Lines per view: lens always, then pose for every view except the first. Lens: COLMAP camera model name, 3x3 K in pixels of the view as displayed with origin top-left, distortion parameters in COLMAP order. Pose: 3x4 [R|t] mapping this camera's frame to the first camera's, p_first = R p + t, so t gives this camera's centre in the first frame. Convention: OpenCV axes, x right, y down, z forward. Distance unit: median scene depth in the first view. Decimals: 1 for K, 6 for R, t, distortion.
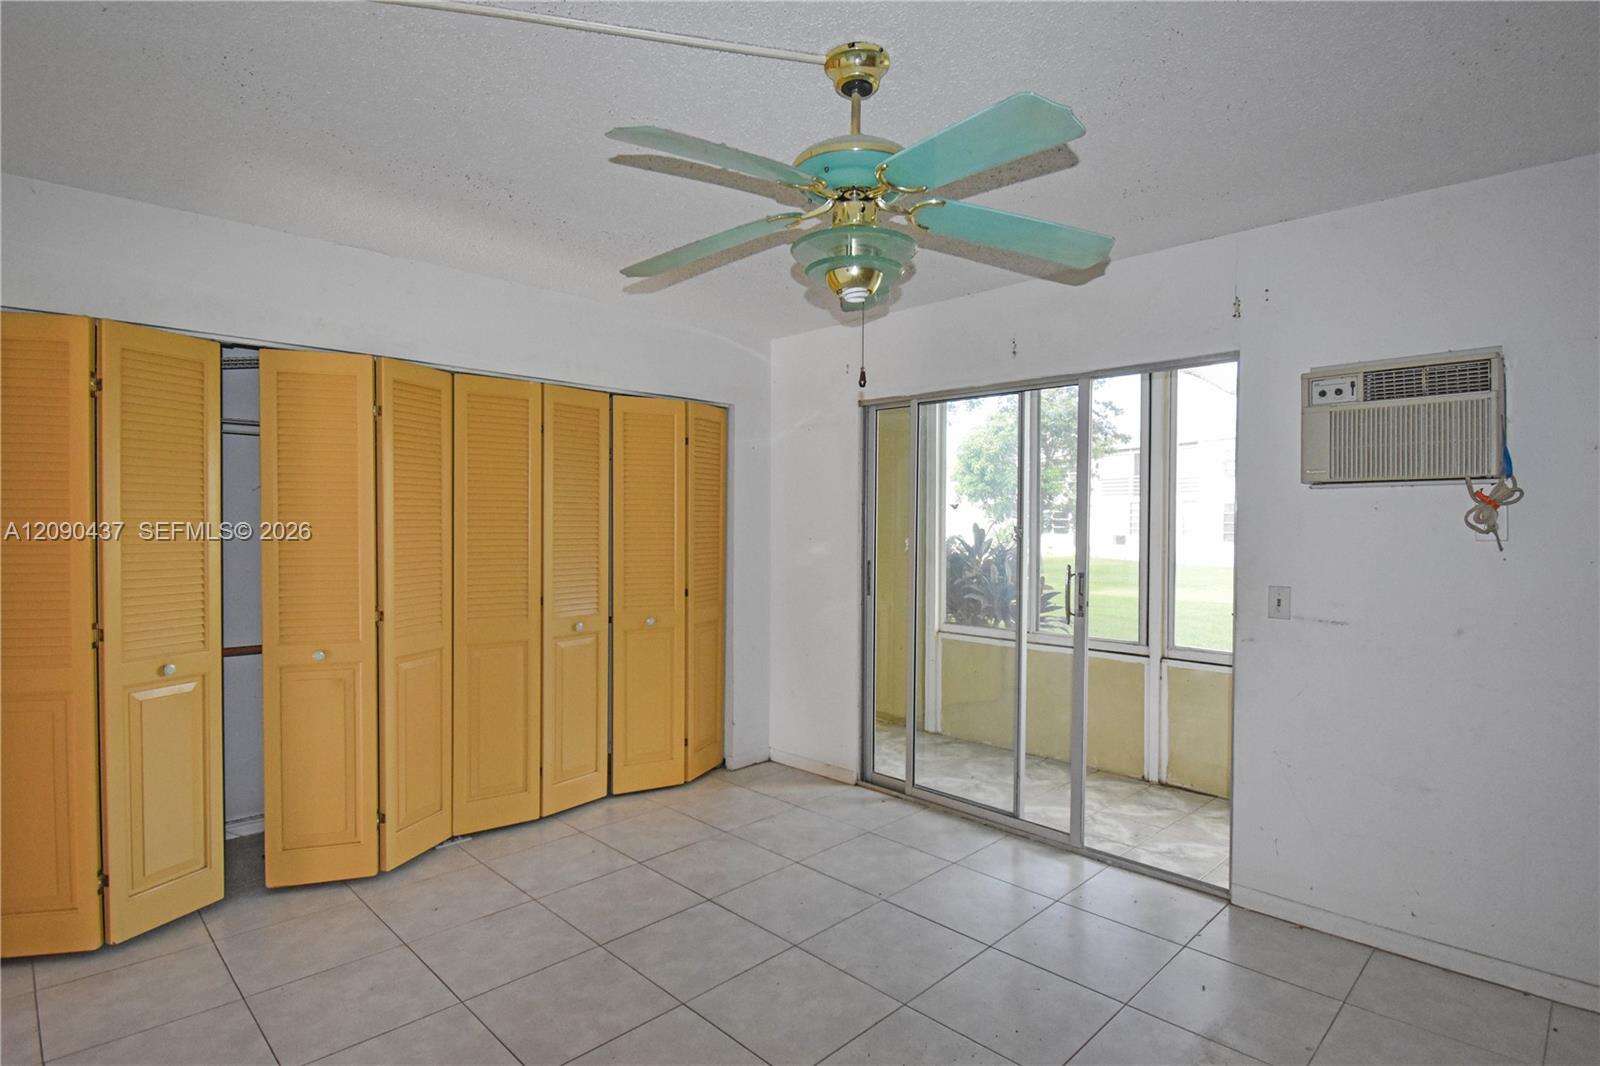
lens RADIAL K [[834.0, 0, 803.3], [0, 834.0, 536.5], [0, 0, 1]] dist [0.017752, -0.027473]
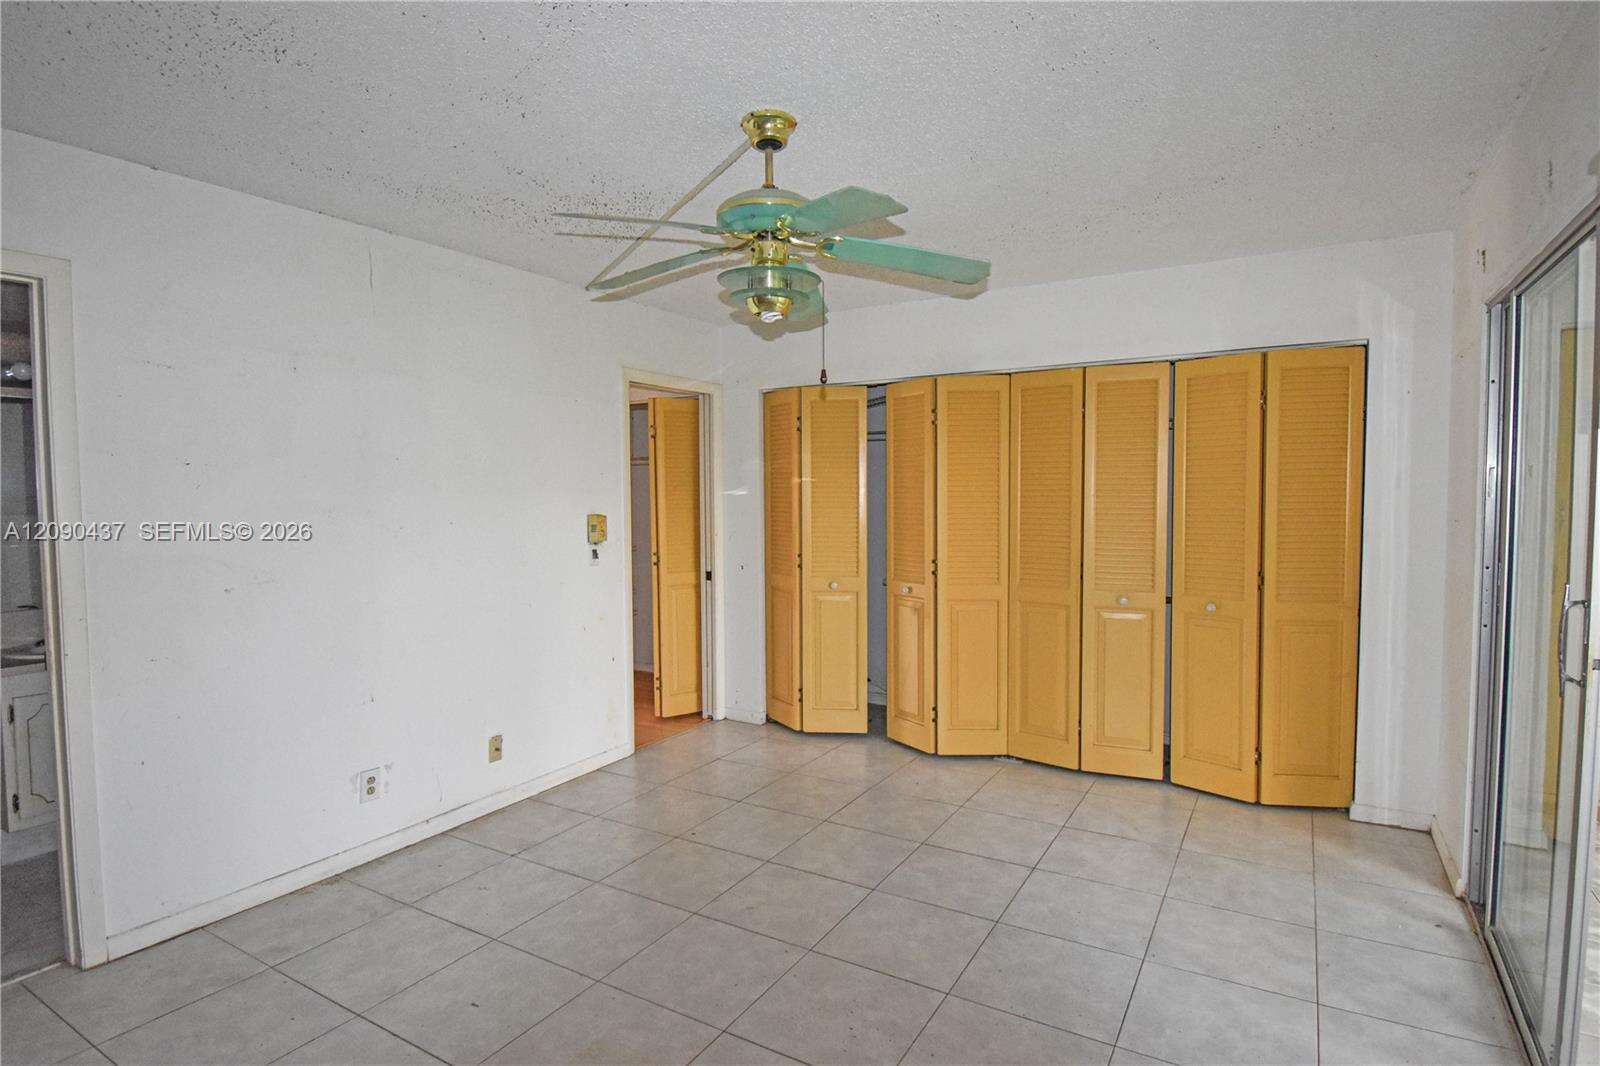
lens RADIAL K [[866.4, 0, 793.2], [0, 866.4, 540.1], [0, 0, 1]] dist [-0.004355, -0.002344]
pose [[0.211299, 0.050205, -0.976131, 0.722726], [-0.009765, 0.998739, 0.049254, -0.014631], [0.977373, -0.000876, 0.211522, 0.417578]]
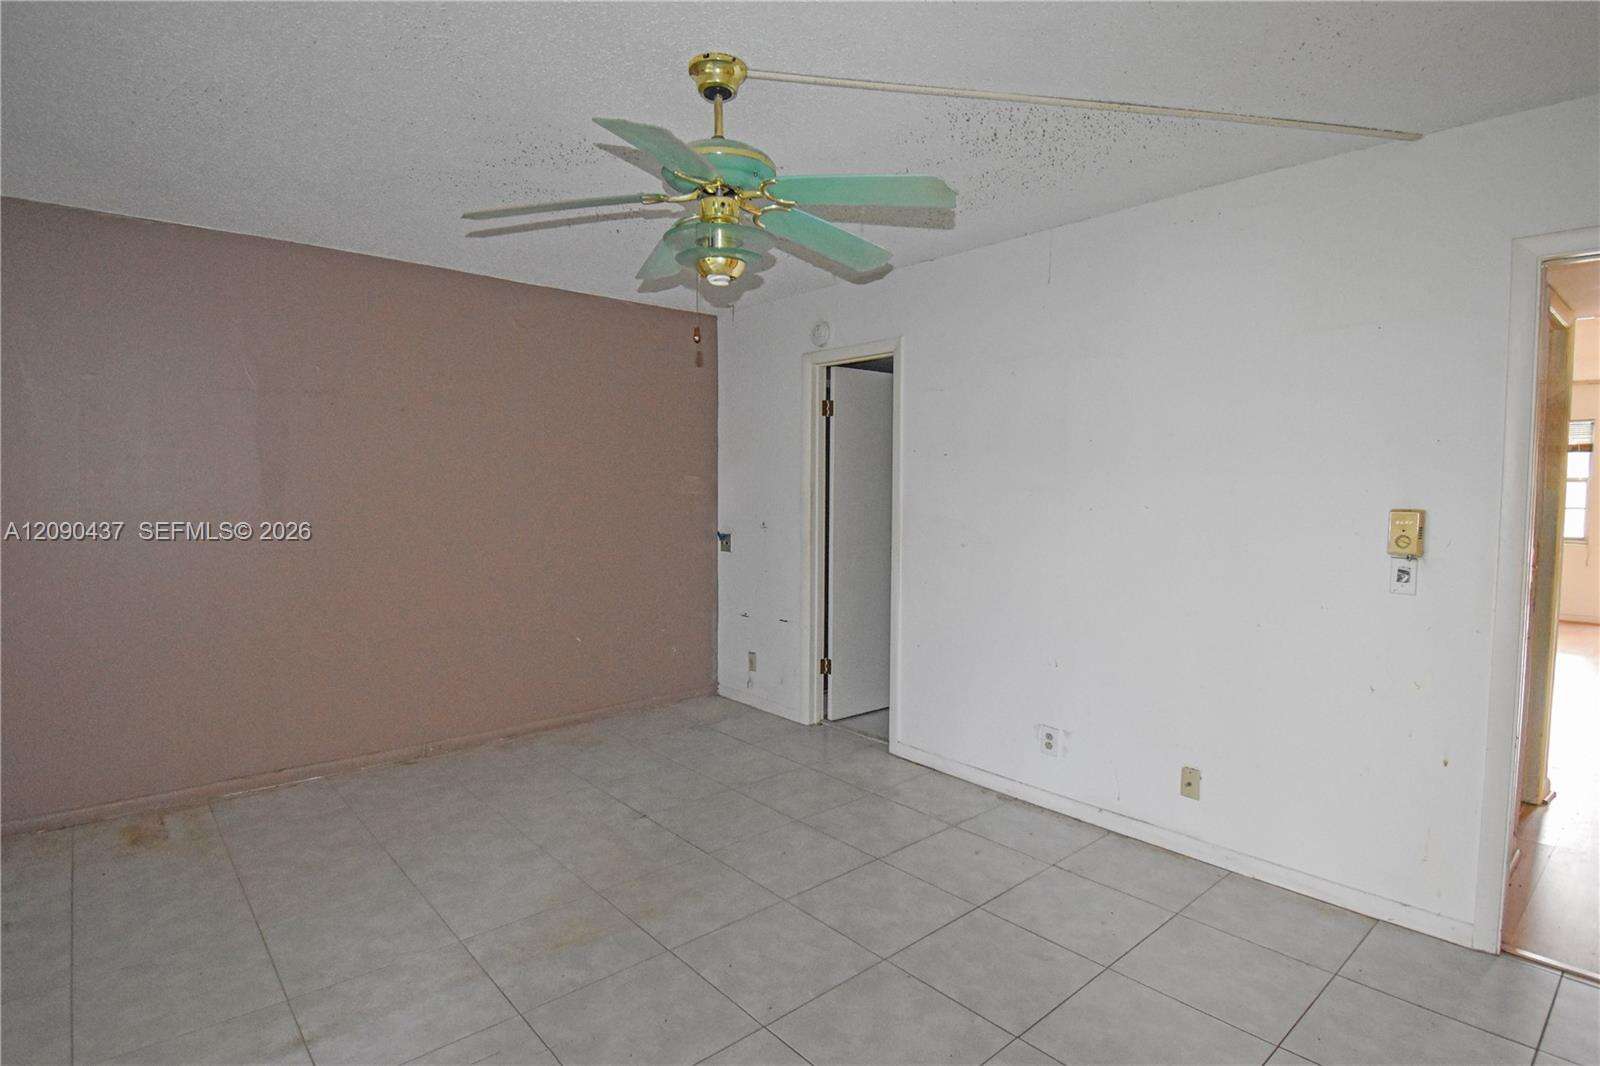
lens RADIAL K [[834.0, 0, 803.3], [0, 834.0, 536.5], [0, 0, 1]] dist [0.017752, -0.027473]
pose [[-0.994678, -0.015198, 0.101907, -0.094273], [-0.006472, 0.996324, 0.085421, -0.023182], [-0.102830, 0.084307, -0.991120, 1.171185]]
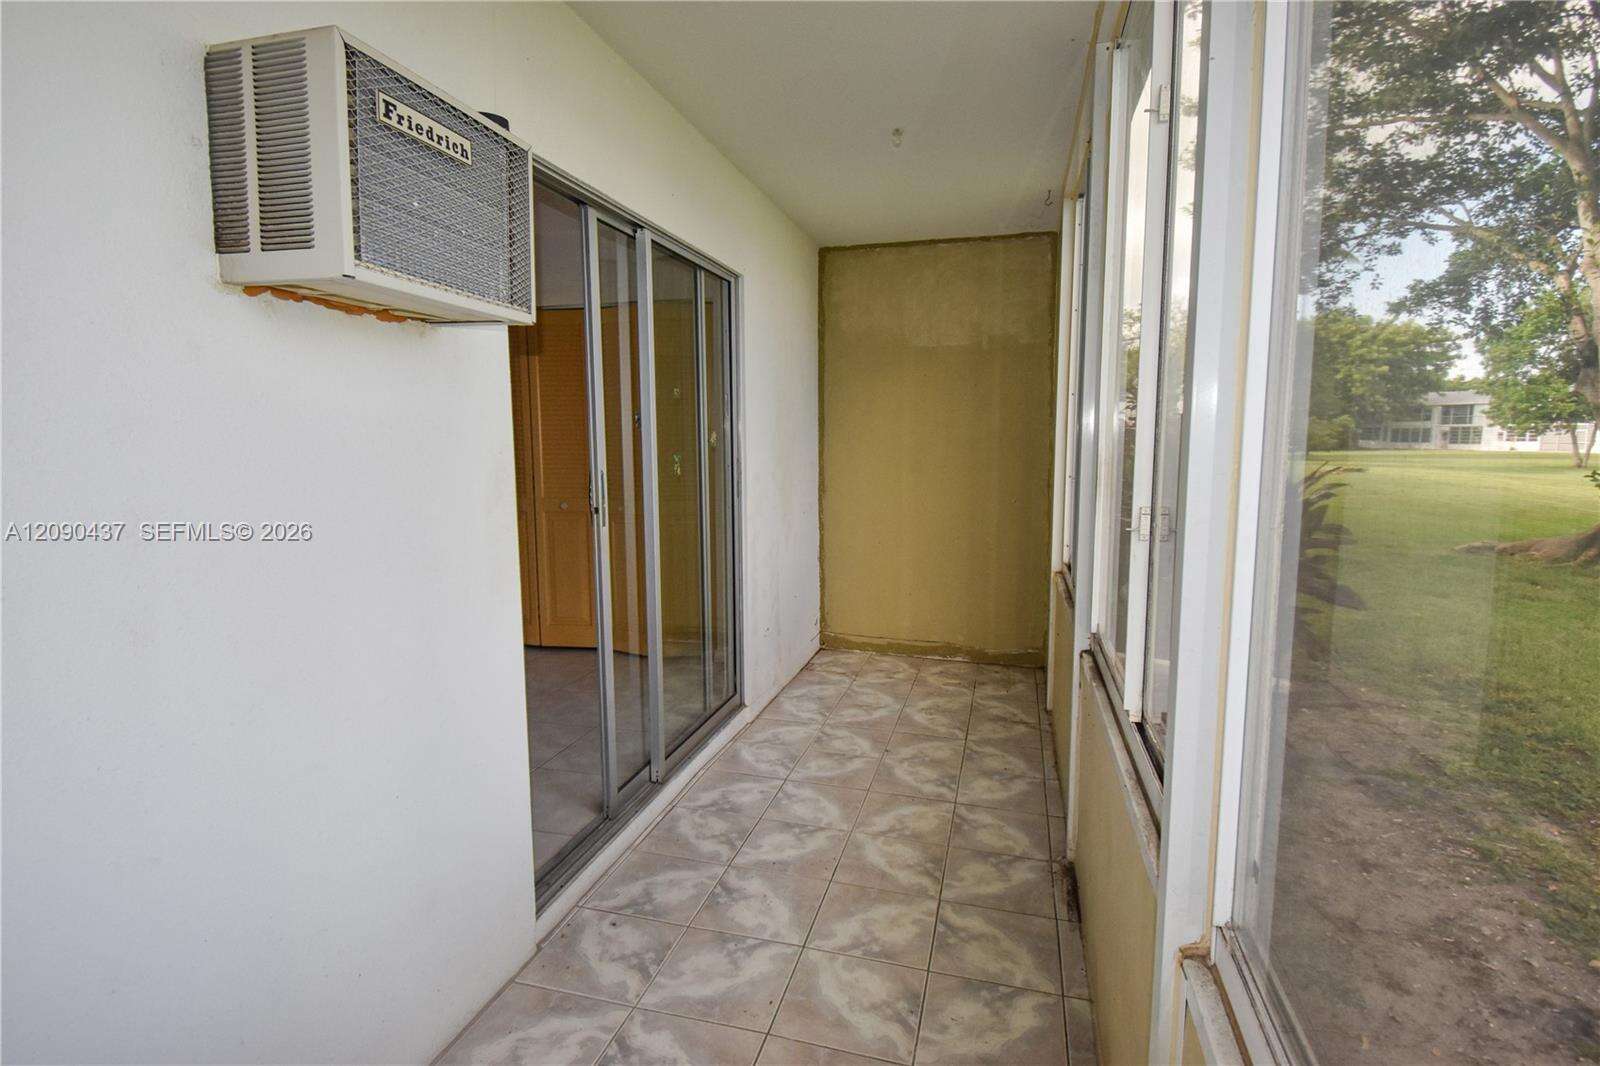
lens RADIAL K [[834.0, 0, 803.3], [0, 834.0, 536.5], [0, 0, 1]] dist [0.017752, -0.027473]
pose [[0.498349, 0.104530, -0.860652, 1.162422], [-0.011549, 0.993417, 0.113968, 0.006685], [0.866899, -0.046857, 0.496276, 0.809354]]
